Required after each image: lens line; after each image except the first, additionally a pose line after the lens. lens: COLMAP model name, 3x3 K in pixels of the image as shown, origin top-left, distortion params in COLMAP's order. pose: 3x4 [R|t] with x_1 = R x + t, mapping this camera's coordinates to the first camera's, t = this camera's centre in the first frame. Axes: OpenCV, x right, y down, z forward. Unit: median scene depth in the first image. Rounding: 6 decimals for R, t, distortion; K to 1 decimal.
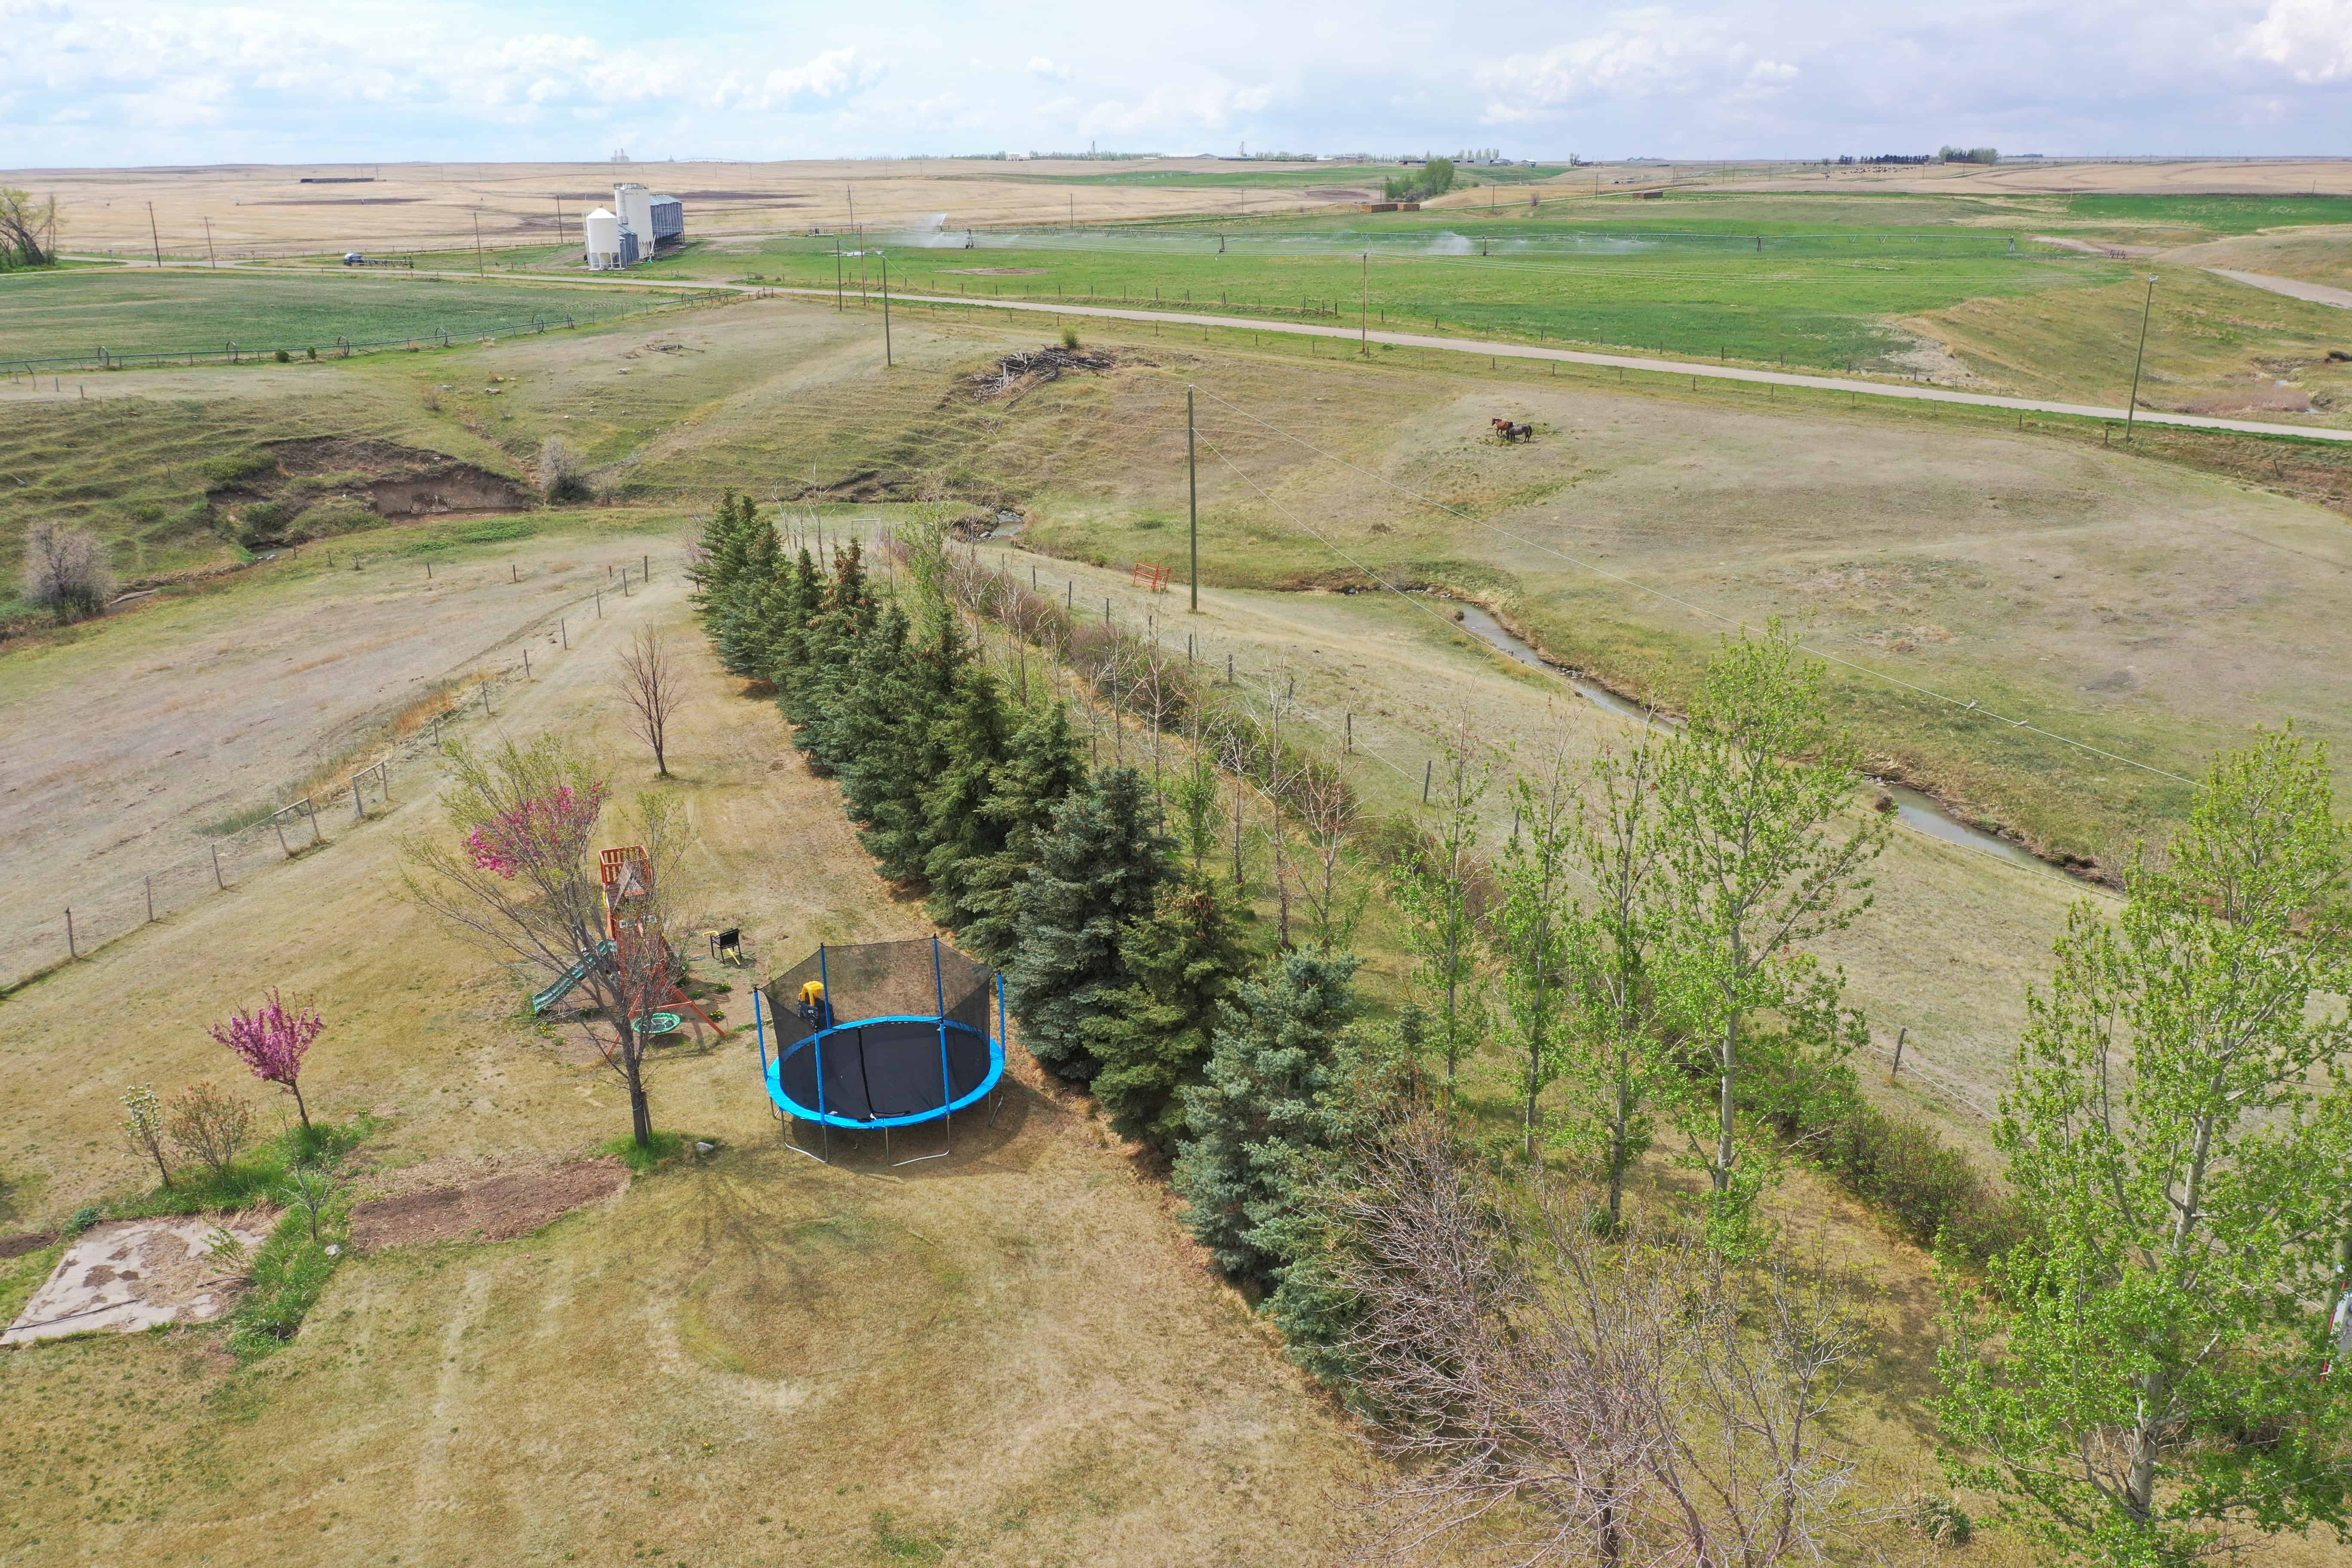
lens RADIAL K [[1833.1, 0, 1169.9], [0, 1833.1, 794.1], [0, 0, 1]] dist [-0.004309, -0.007285]
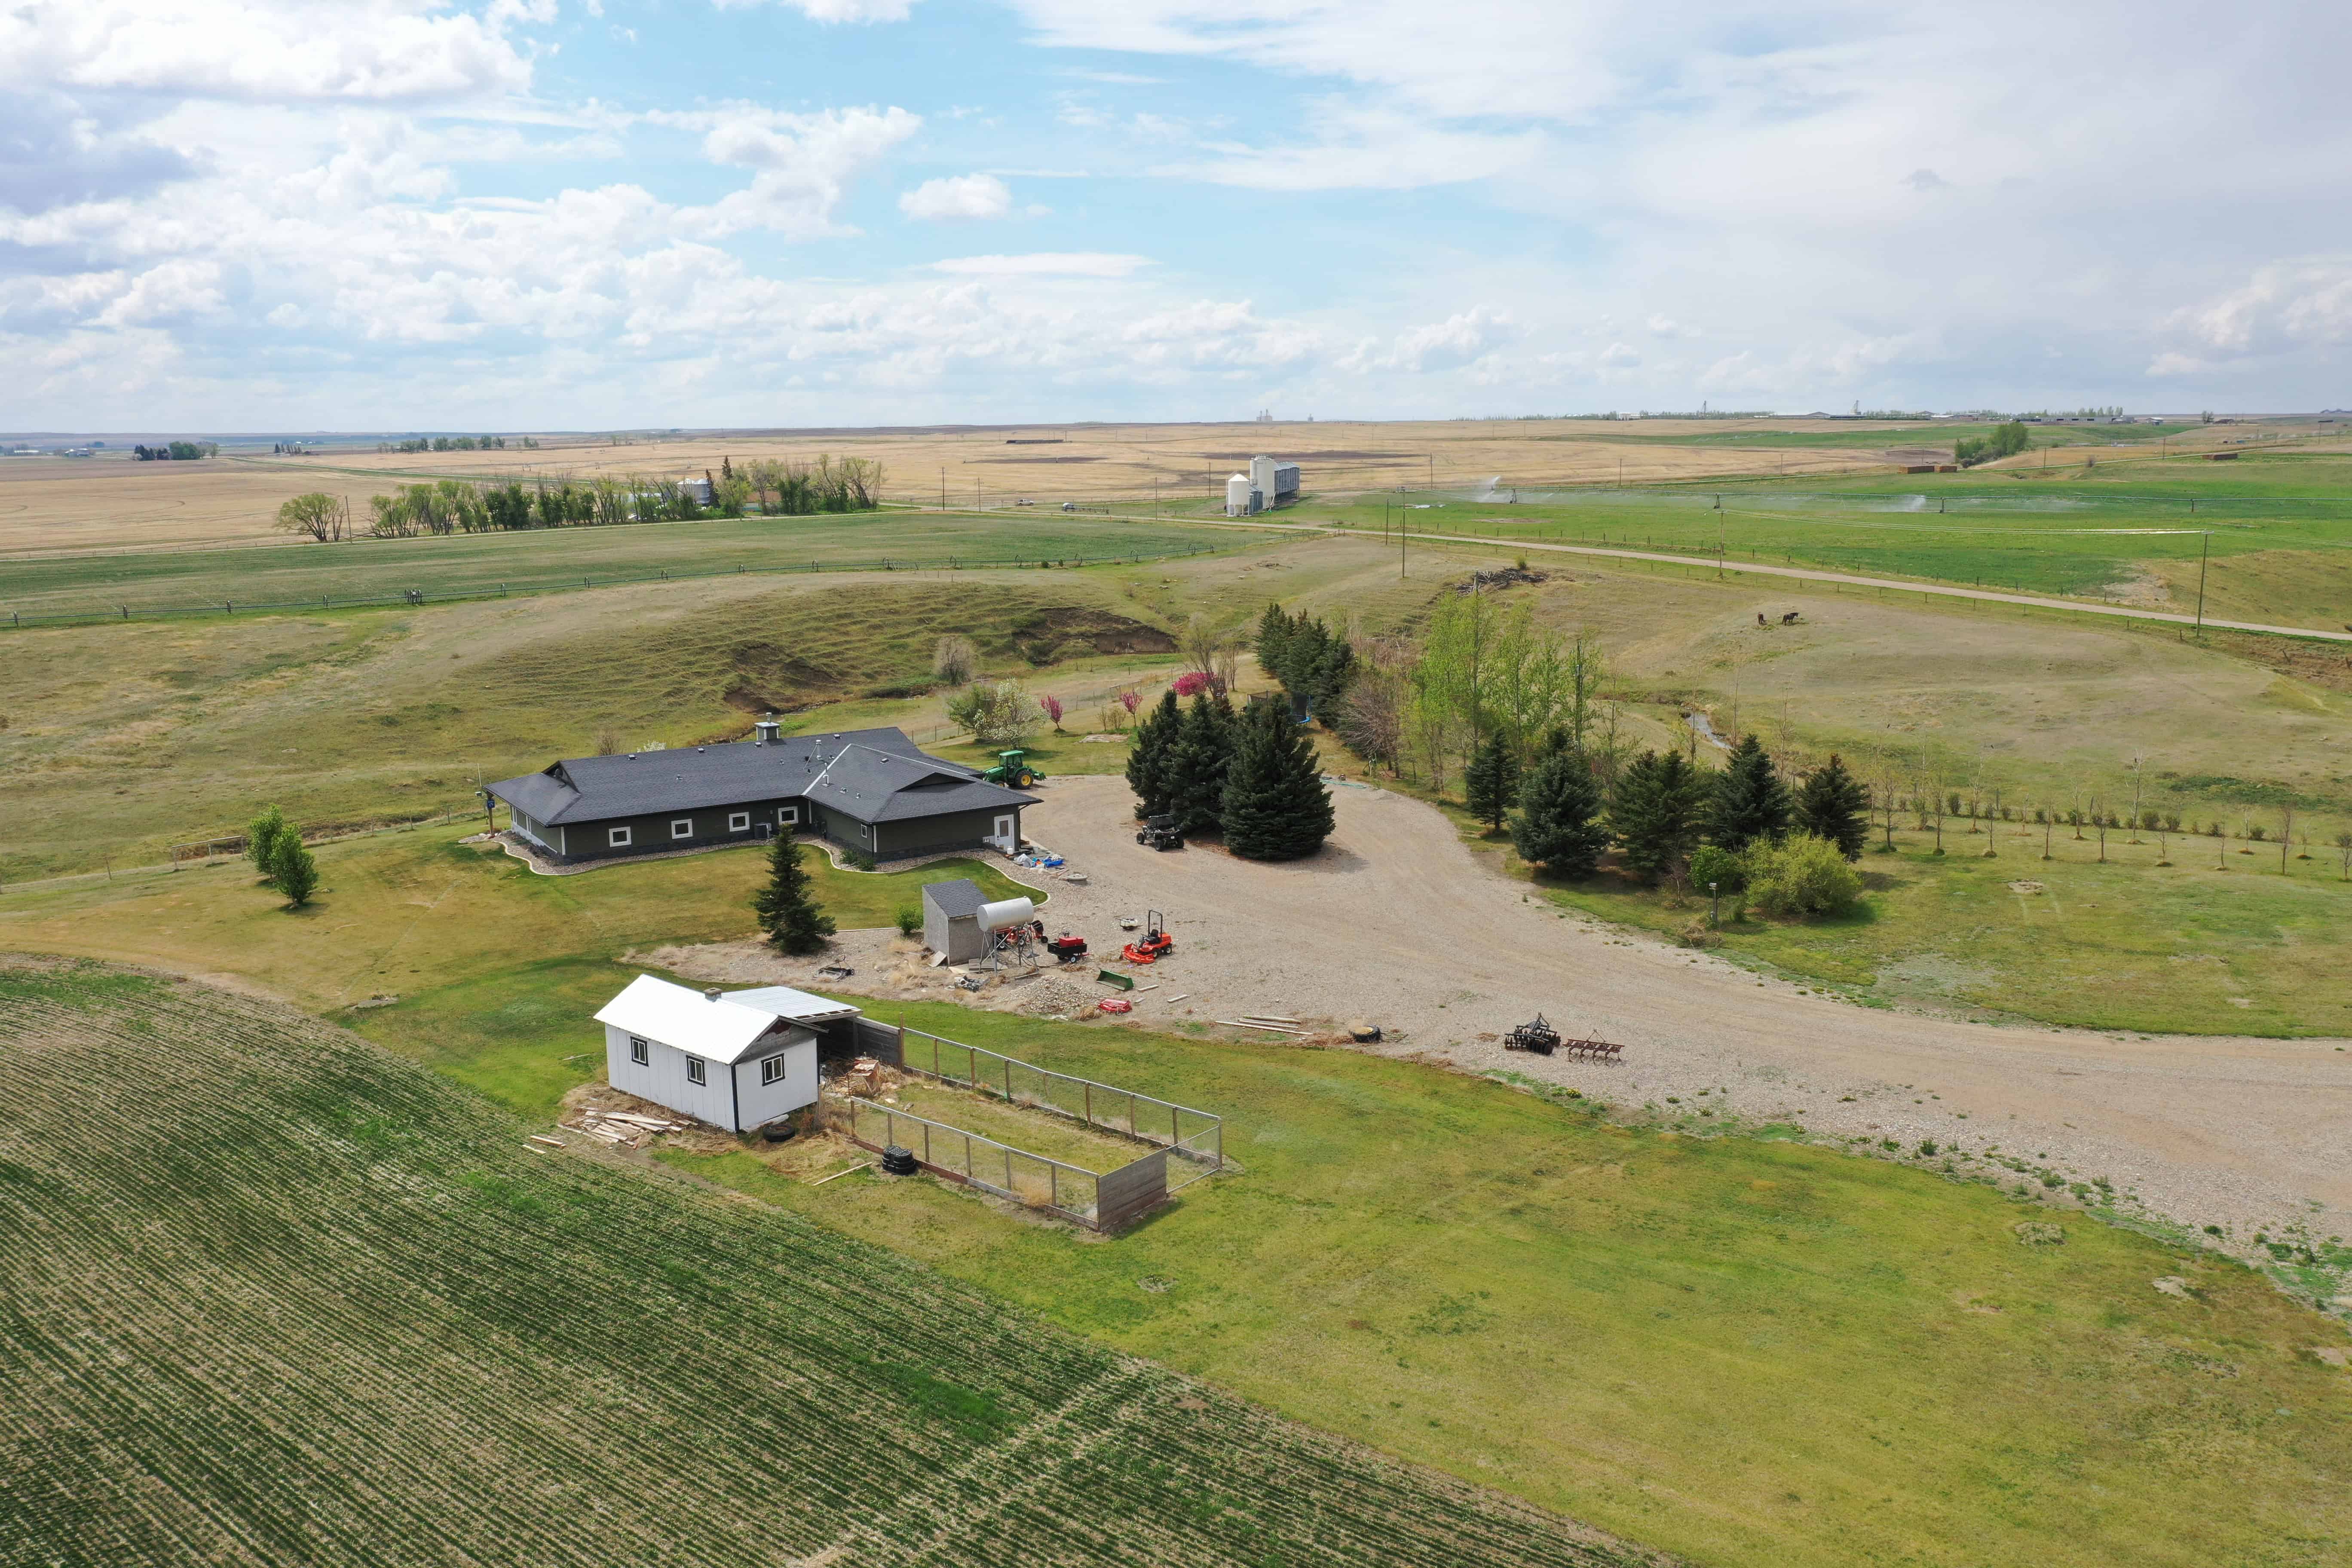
lens RADIAL K [[1833.1, 0, 1170.3], [0, 1833.1, 781.3], [0, 0, 1]] dist [-0.004309, -0.007285]
pose [[0.946852, 0.056019, -0.316754, 0.165068], [-0.098599, 0.987862, -0.120029, 0.147138], [0.306185, 0.144882, 0.940883, -0.514961]]
